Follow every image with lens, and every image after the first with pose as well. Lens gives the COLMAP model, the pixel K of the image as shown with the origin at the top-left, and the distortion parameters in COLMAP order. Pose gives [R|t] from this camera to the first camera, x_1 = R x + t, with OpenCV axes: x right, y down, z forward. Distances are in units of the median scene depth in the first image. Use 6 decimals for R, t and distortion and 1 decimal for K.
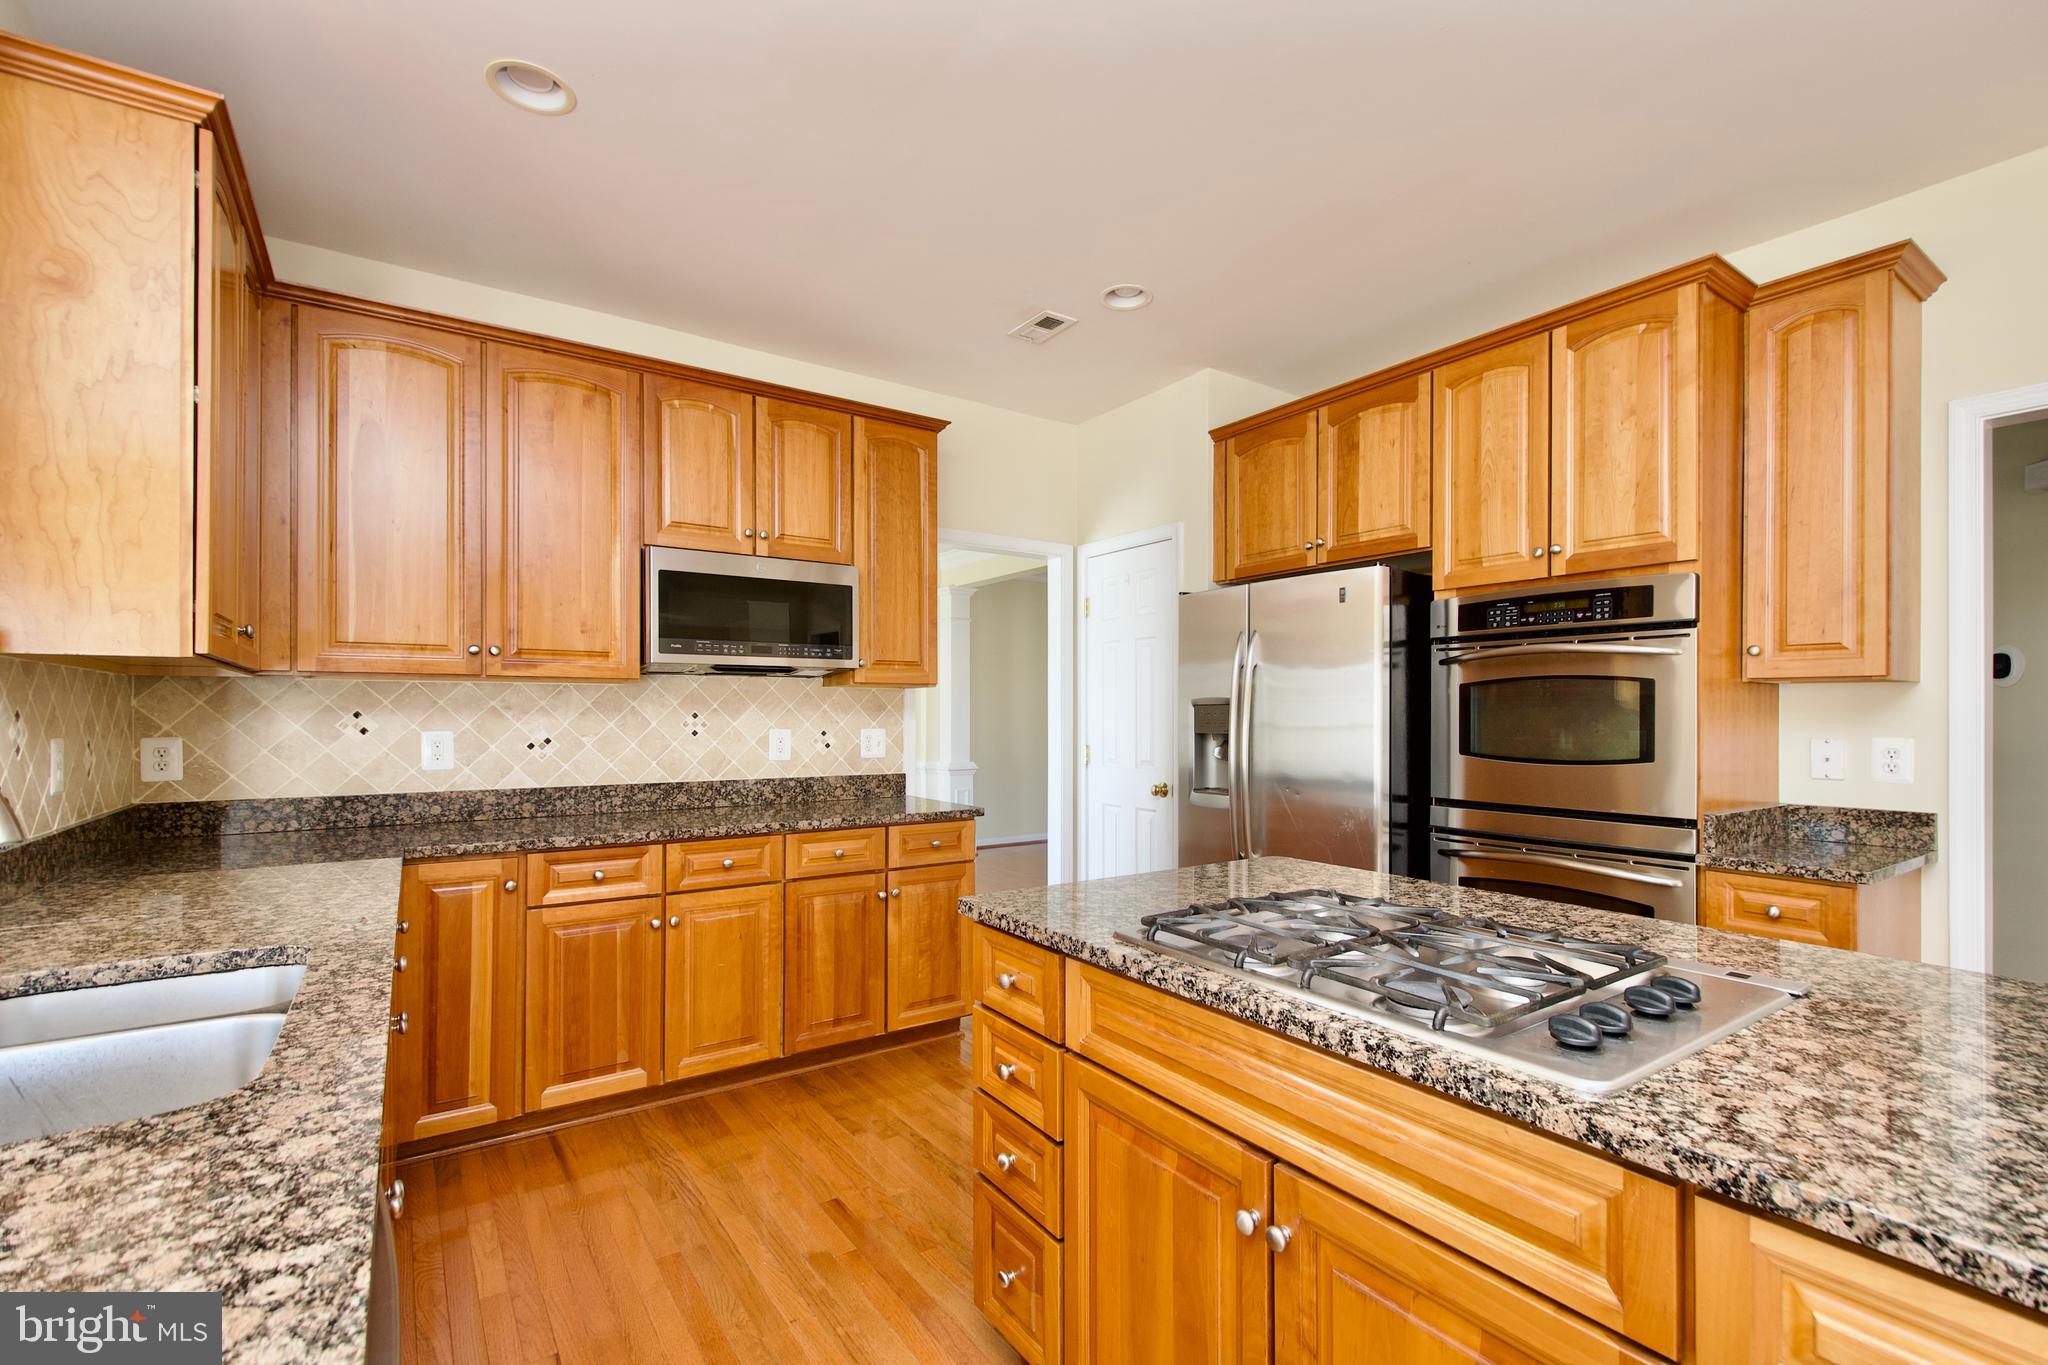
lens RADIAL K [[899.3, 0, 1042.2], [0, 899.3, 714.5], [0, 0, 1]] dist [0.011741, -0.006456]
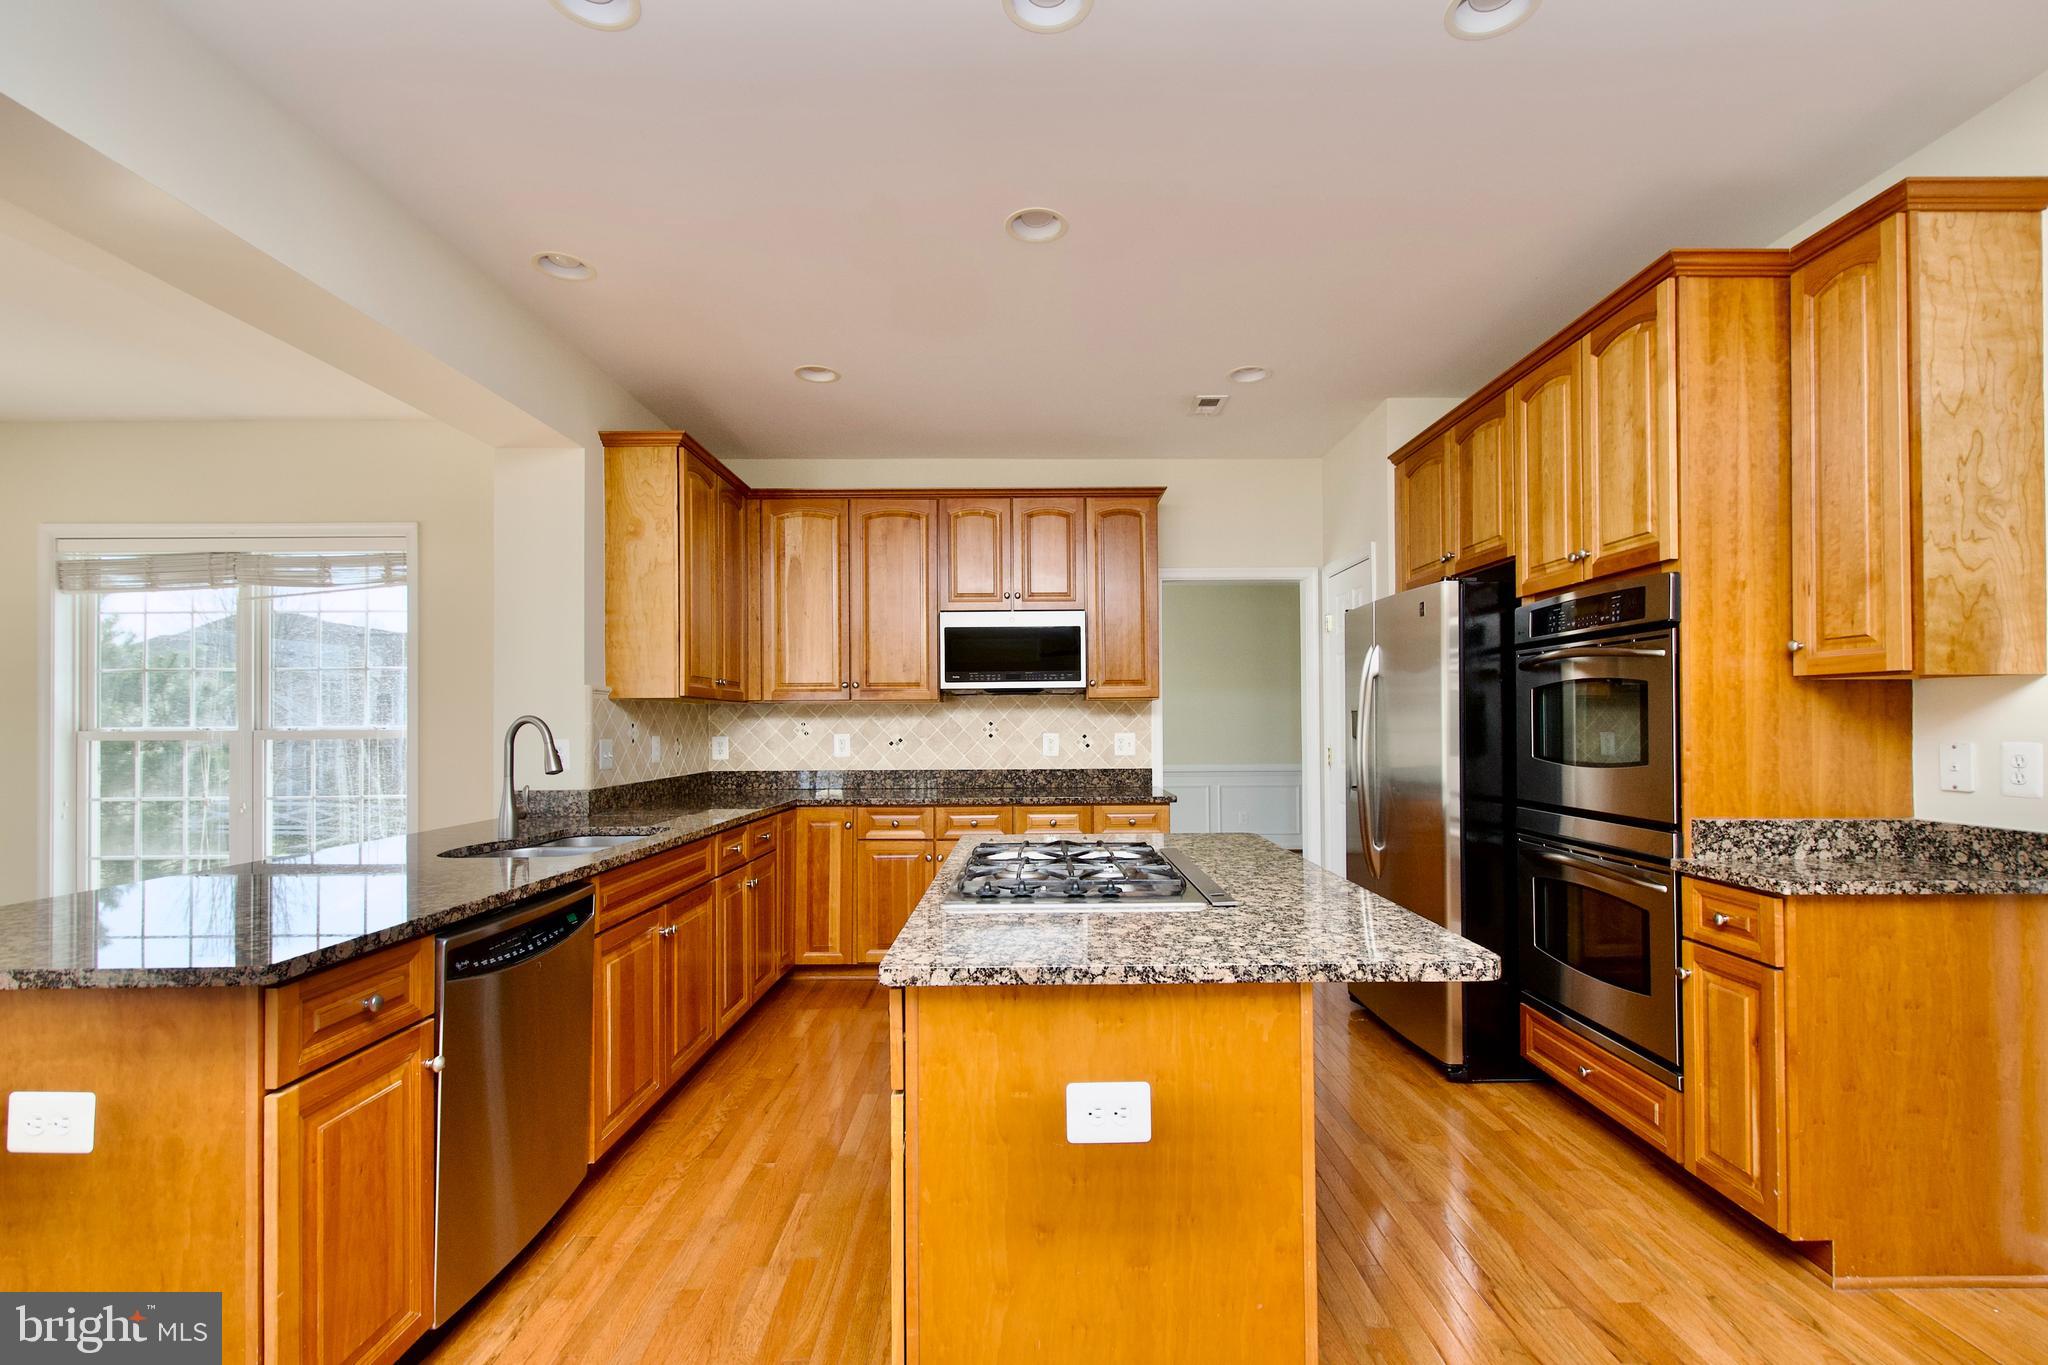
lens RADIAL K [[899.3, 0, 1042.2], [0, 899.3, 714.5], [0, 0, 1]] dist [0.011741, -0.006456]
pose [[0.826116, -0.011542, -0.563382, 0.559749], [0.007562, 0.999927, -0.009397, 0.001369], [0.563450, 0.003503, 0.826143, -0.156403]]
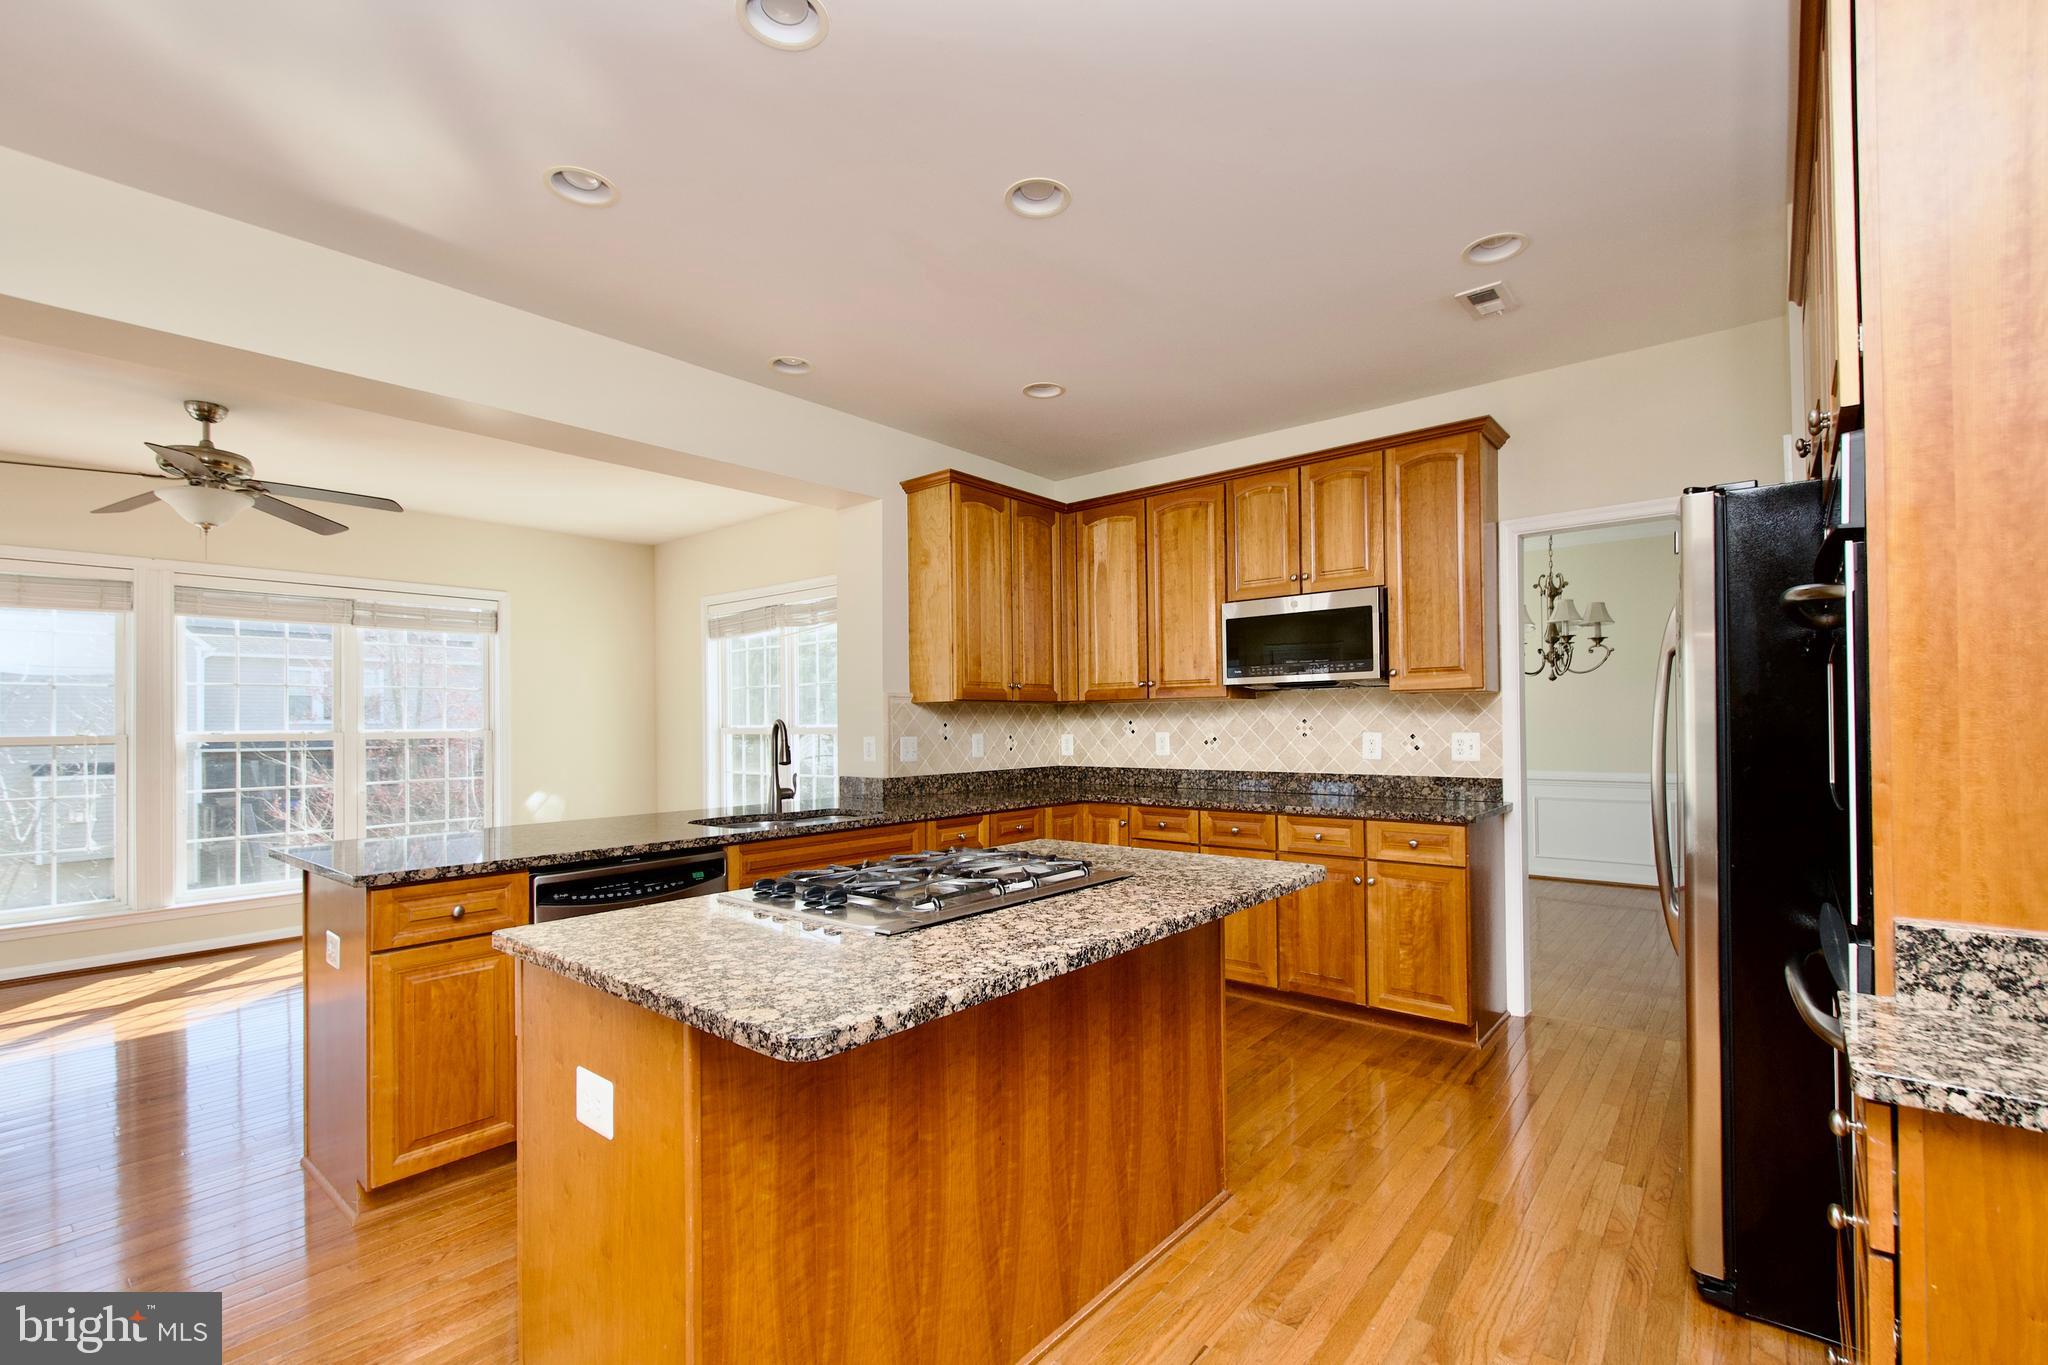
lens RADIAL K [[899.3, 0, 1042.2], [0, 899.3, 714.5], [0, 0, 1]] dist [0.011741, -0.006456]
pose [[0.267667, -0.012602, -0.963429, 0.857875], [0.011889, 0.999882, -0.009776, -0.000459], [0.963438, -0.008837, 0.267785, 0.340882]]
